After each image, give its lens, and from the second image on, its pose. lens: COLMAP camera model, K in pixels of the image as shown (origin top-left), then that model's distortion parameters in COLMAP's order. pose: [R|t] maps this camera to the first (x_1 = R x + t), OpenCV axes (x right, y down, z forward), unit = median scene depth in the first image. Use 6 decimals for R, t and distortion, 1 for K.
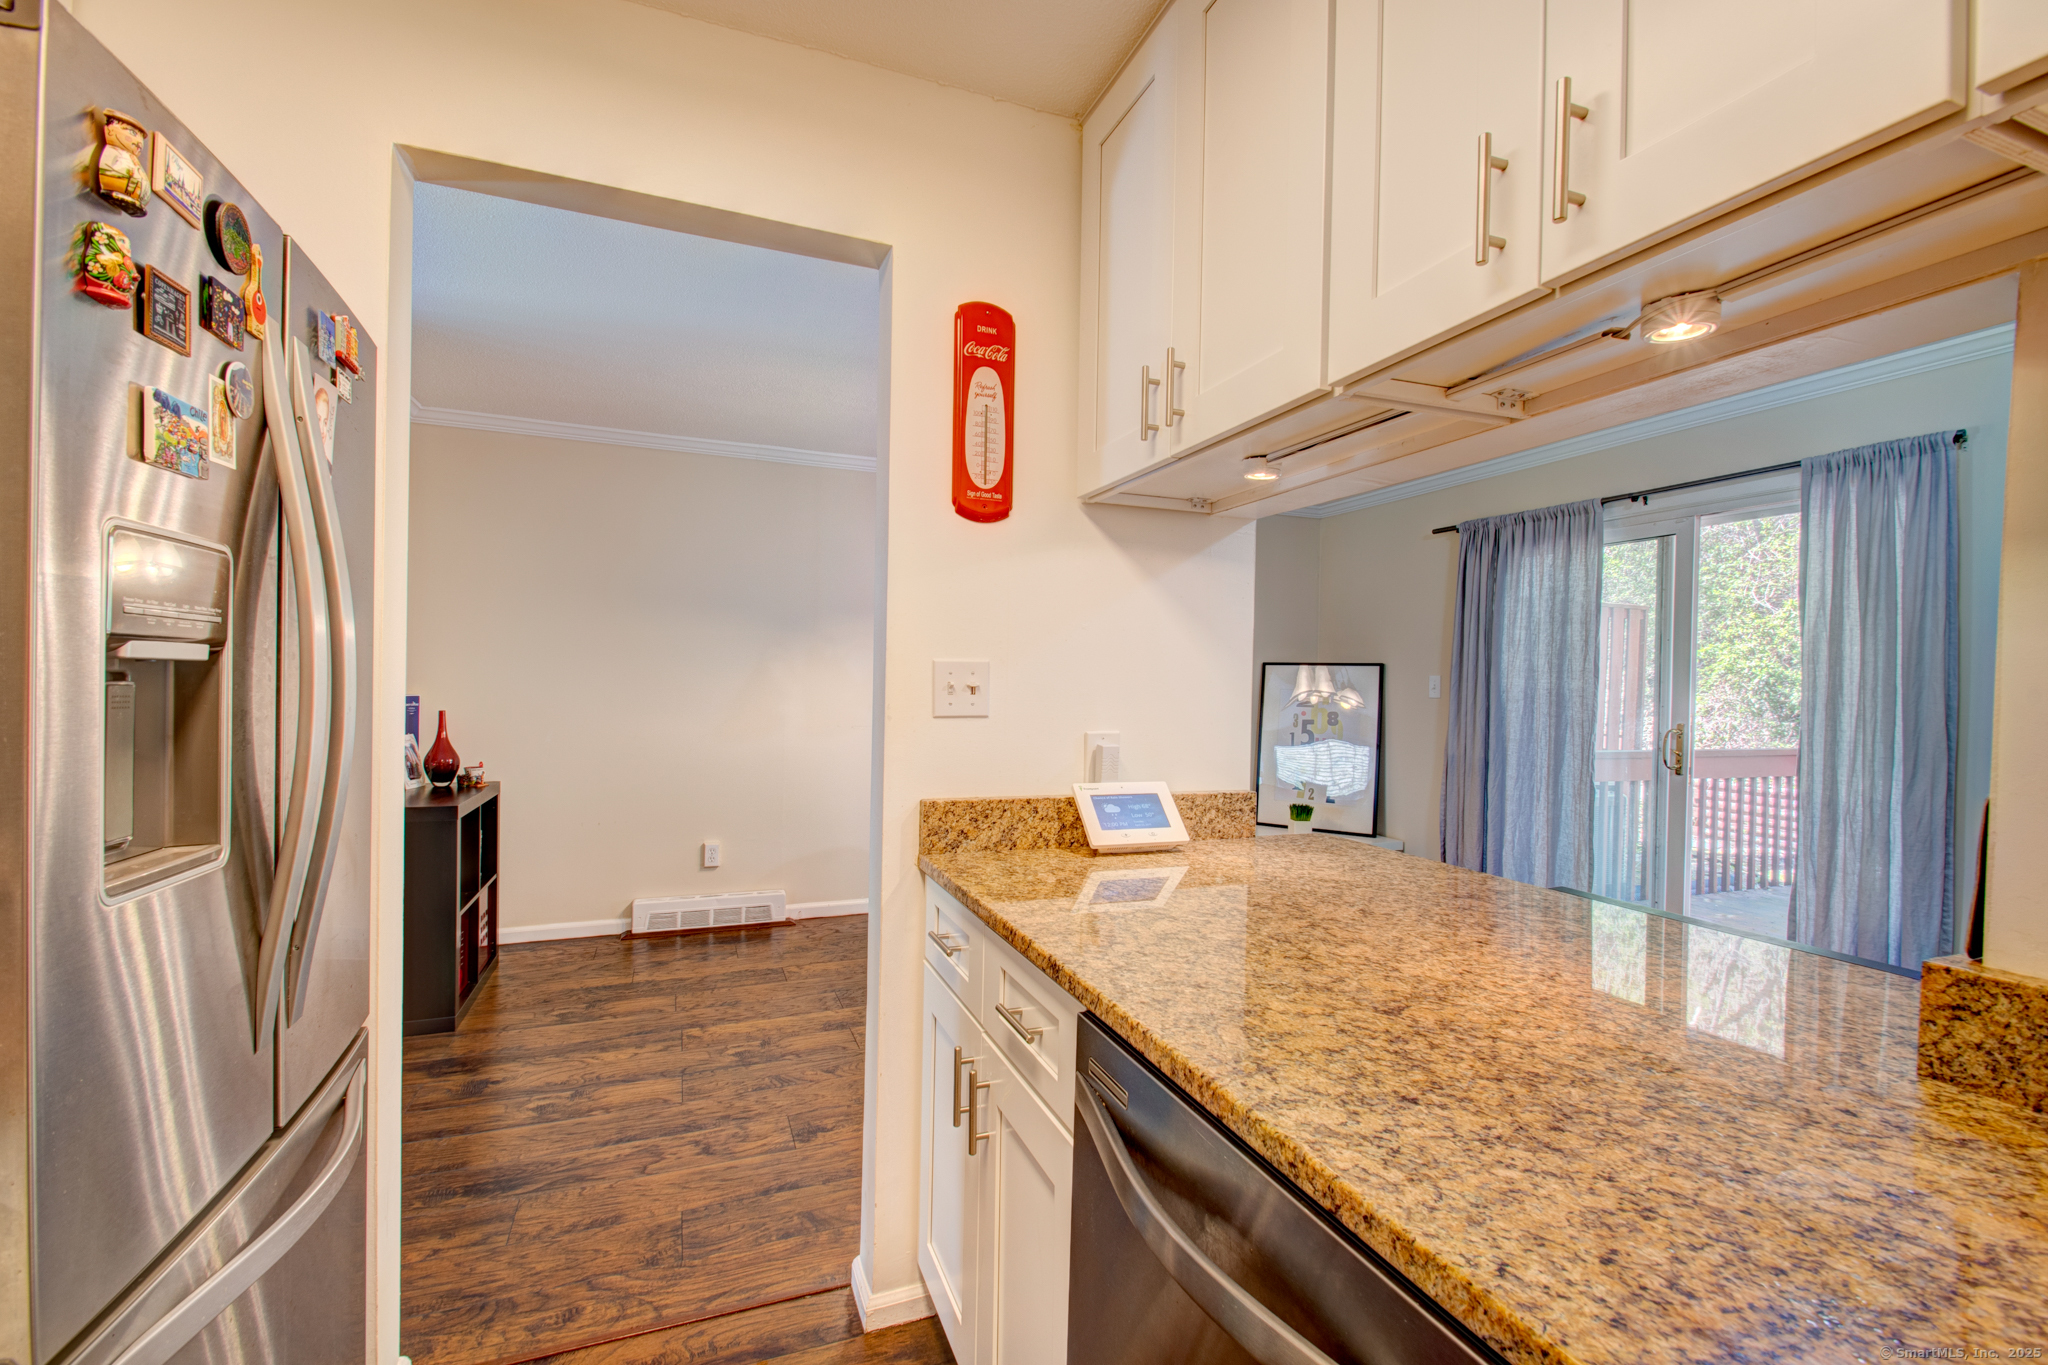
lens RADIAL K [[895.1, 0, 1021.3], [0, 895.1, 689.8], [0, 0, 1]] dist [0.007773, -0.008857]
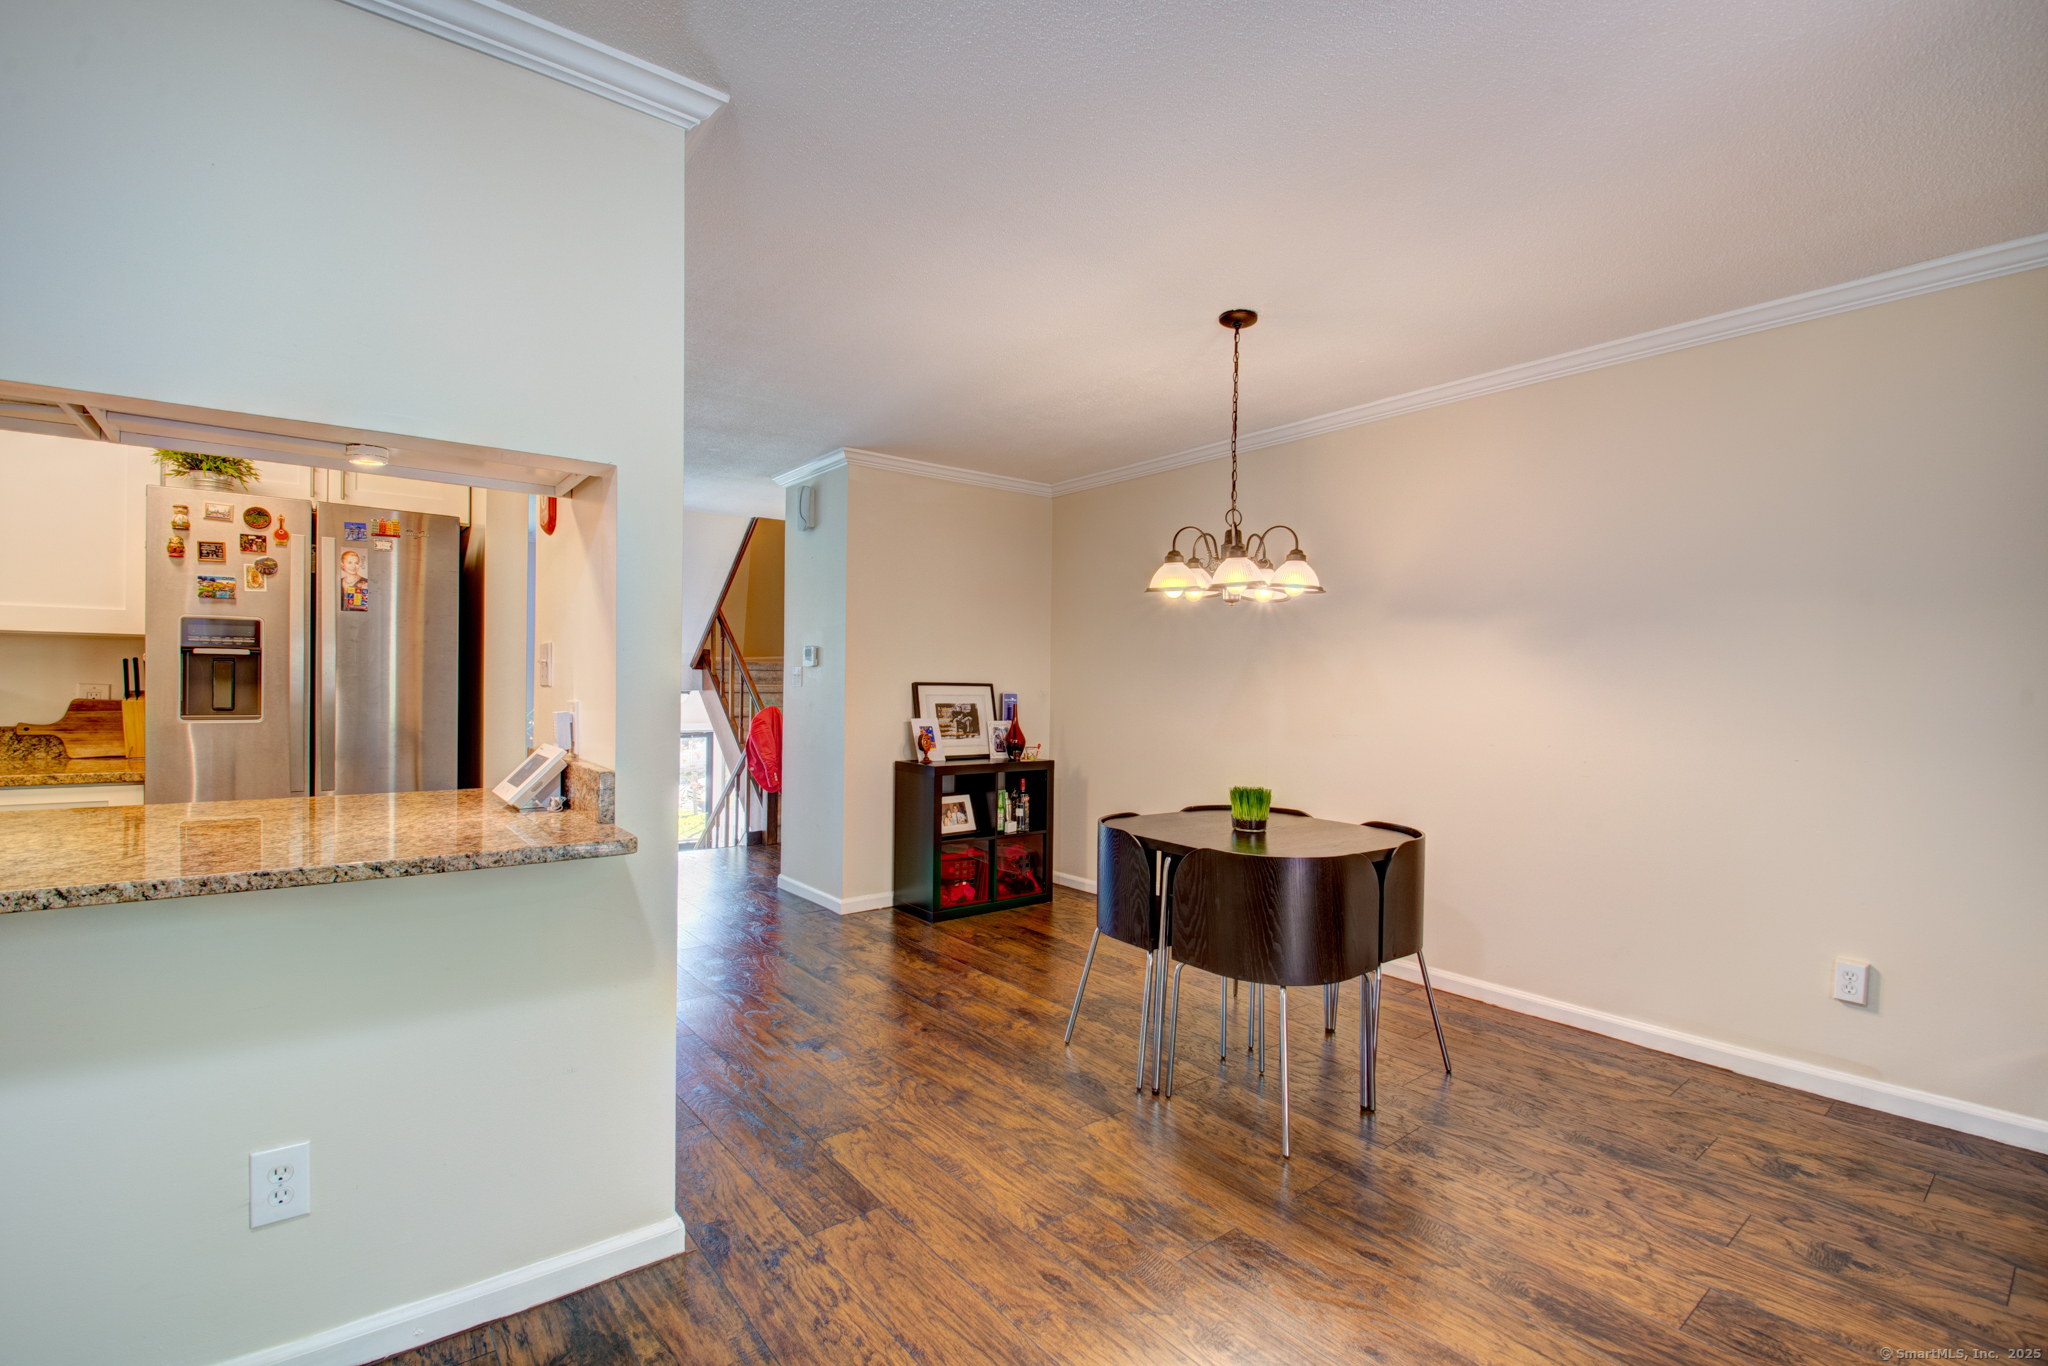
lens RADIAL K [[895.1, 0, 1015.1], [0, 895.1, 692.5], [0, 0, 1]] dist [0.007773, -0.008857]
pose [[0.287981, -0.002977, -0.957631, 0.604586], [-0.016596, 0.999829, -0.008099, 0.018080], [0.957492, 0.018225, 0.287883, 0.555672]]
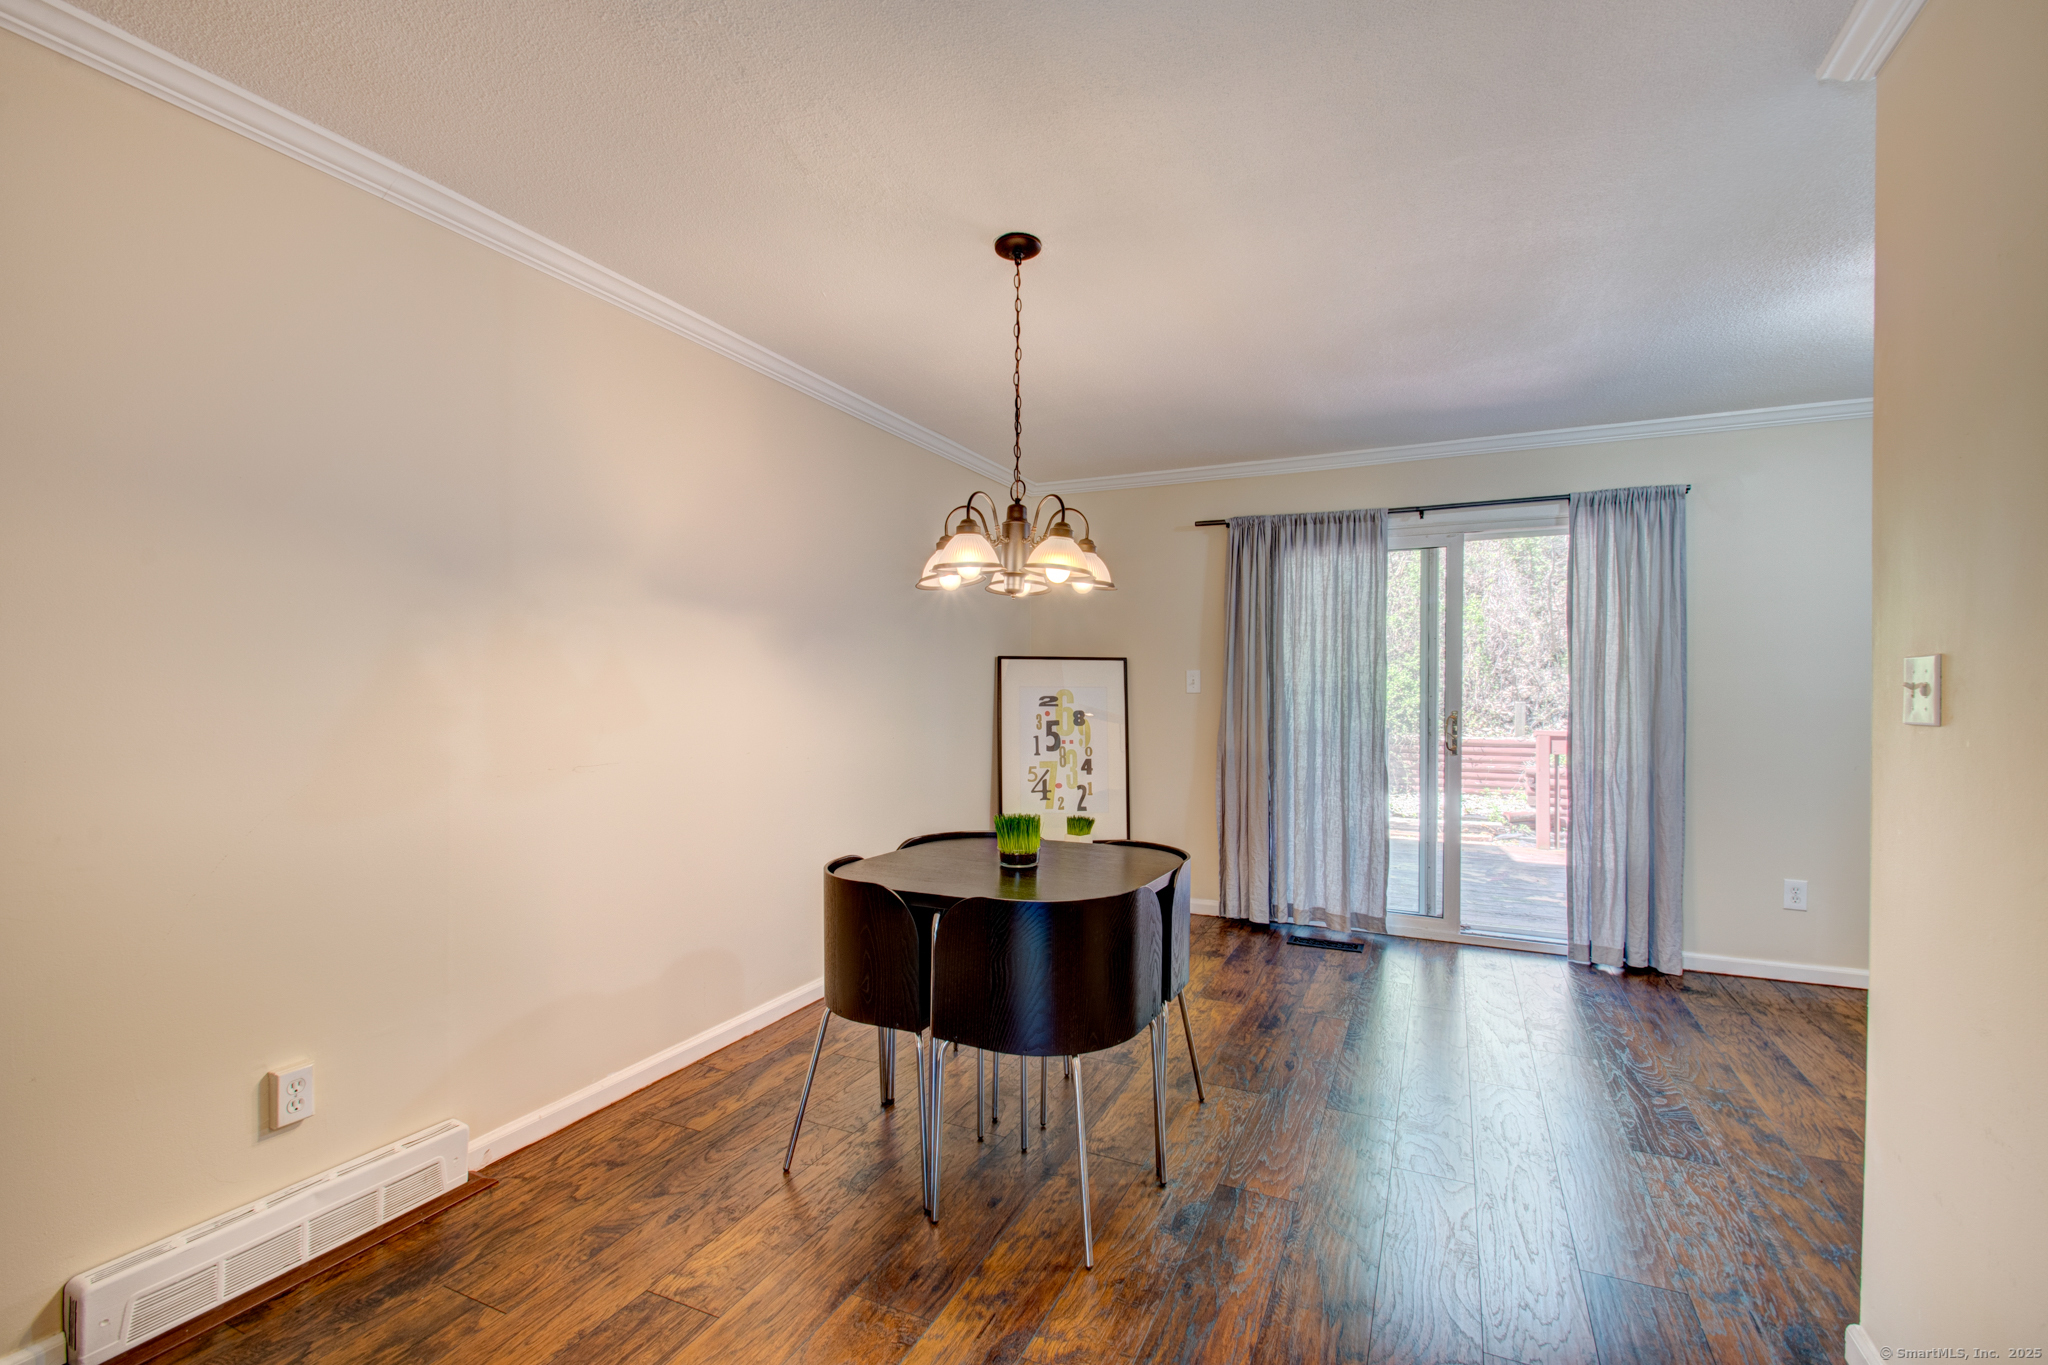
lens RADIAL K [[895.1, 0, 1024.1], [0, 895.1, 690.4], [0, 0, 1]] dist [0.007773, -0.008857]
pose [[0.723455, -0.016121, 0.690183, -0.421617], [0.014846, 0.999859, 0.007794, -0.005535], [-0.690212, 0.004608, 0.723593, 0.497560]]
